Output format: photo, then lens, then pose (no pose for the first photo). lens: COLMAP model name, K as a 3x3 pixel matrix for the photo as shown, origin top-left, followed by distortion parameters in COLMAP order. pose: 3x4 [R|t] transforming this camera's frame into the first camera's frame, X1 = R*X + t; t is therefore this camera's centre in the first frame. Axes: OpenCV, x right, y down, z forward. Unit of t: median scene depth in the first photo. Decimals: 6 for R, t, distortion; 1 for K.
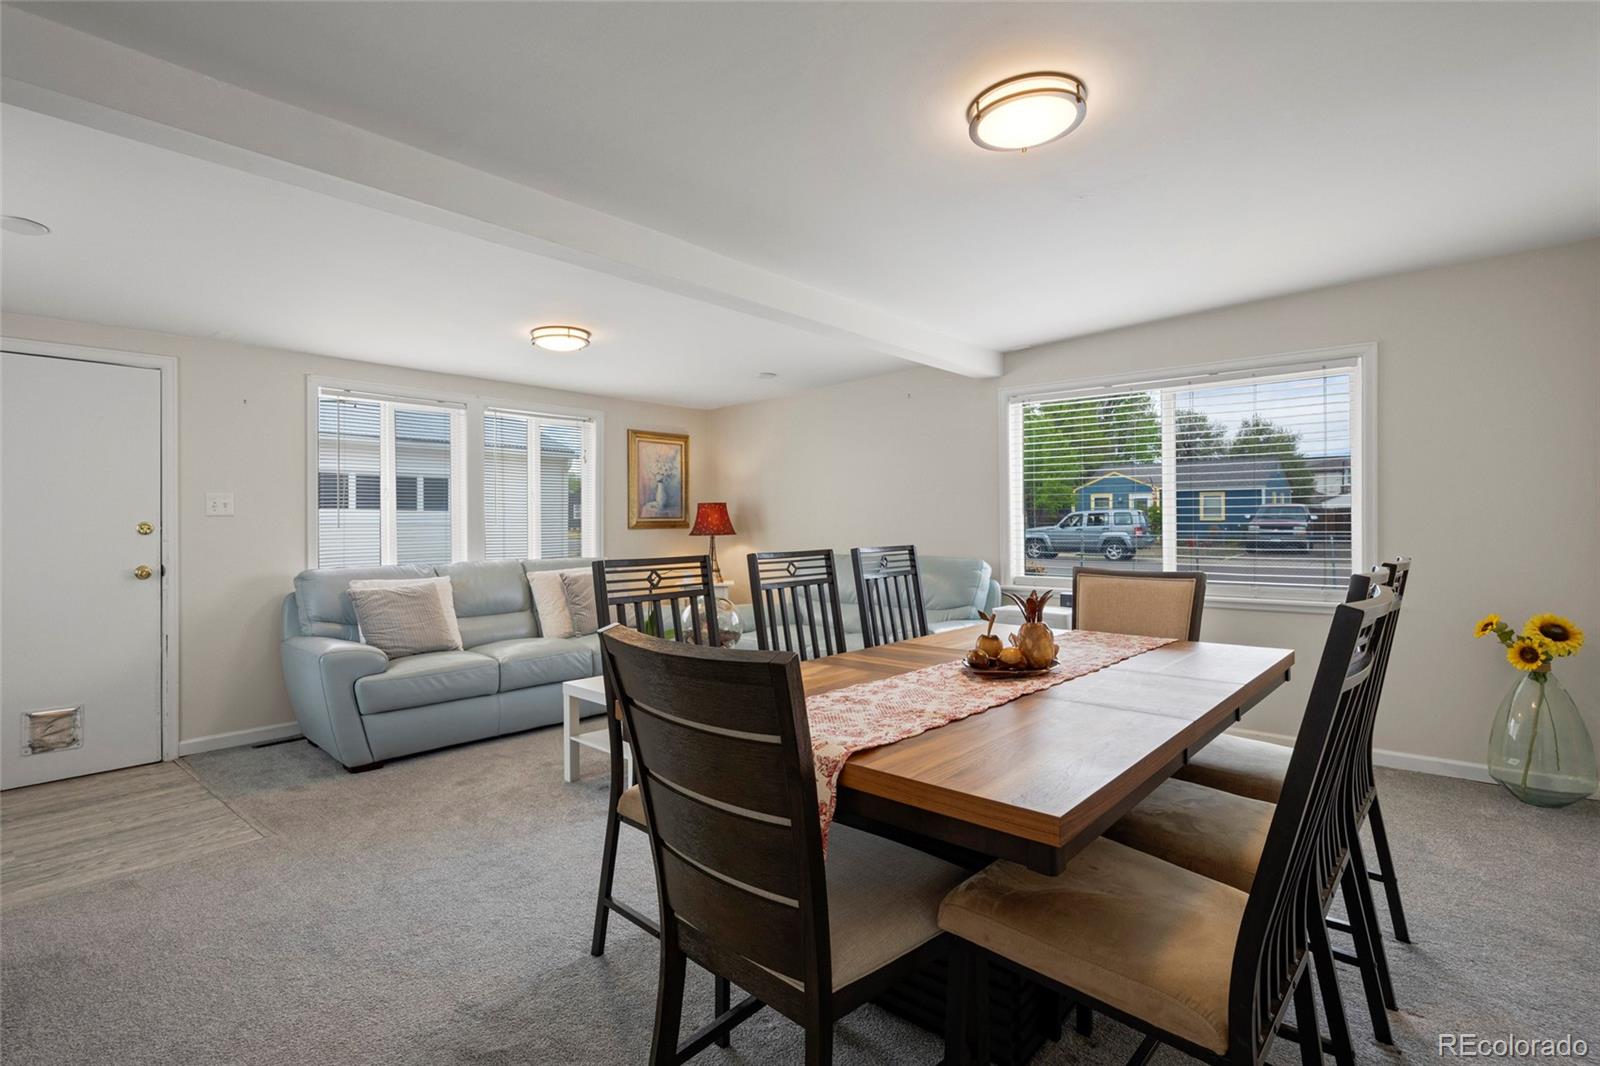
lens RADIAL K [[754.6, 0, 768.4], [0, 754.6, 516.8], [0, 0, 1]] dist [0.000599, 0.000262]
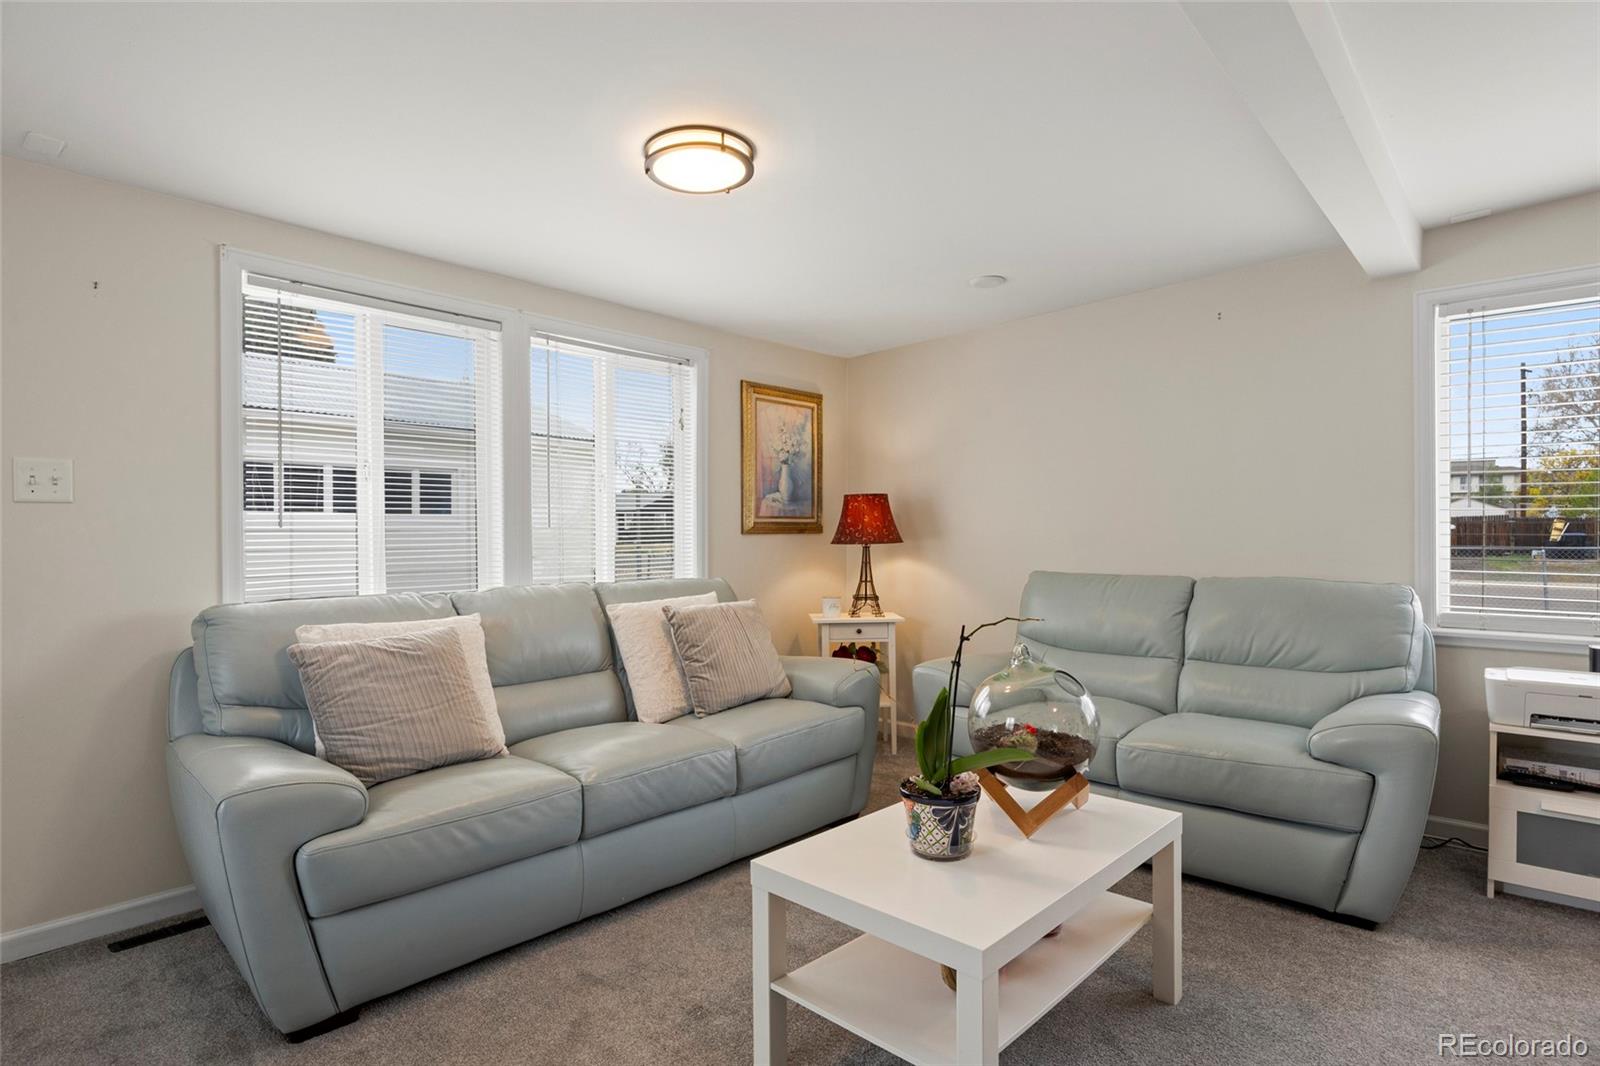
lens RADIAL K [[841.4, 0, 800.0], [0, 841.4, 533.0], [0, 0, 1]] dist [0.001712, -0.001378]
pose [[1.000000, 0.000499, -0.000538, -0.171259], [-0.000495, 0.999973, 0.007399, 0.012827], [0.000542, -0.007399, 0.999972, 0.348935]]
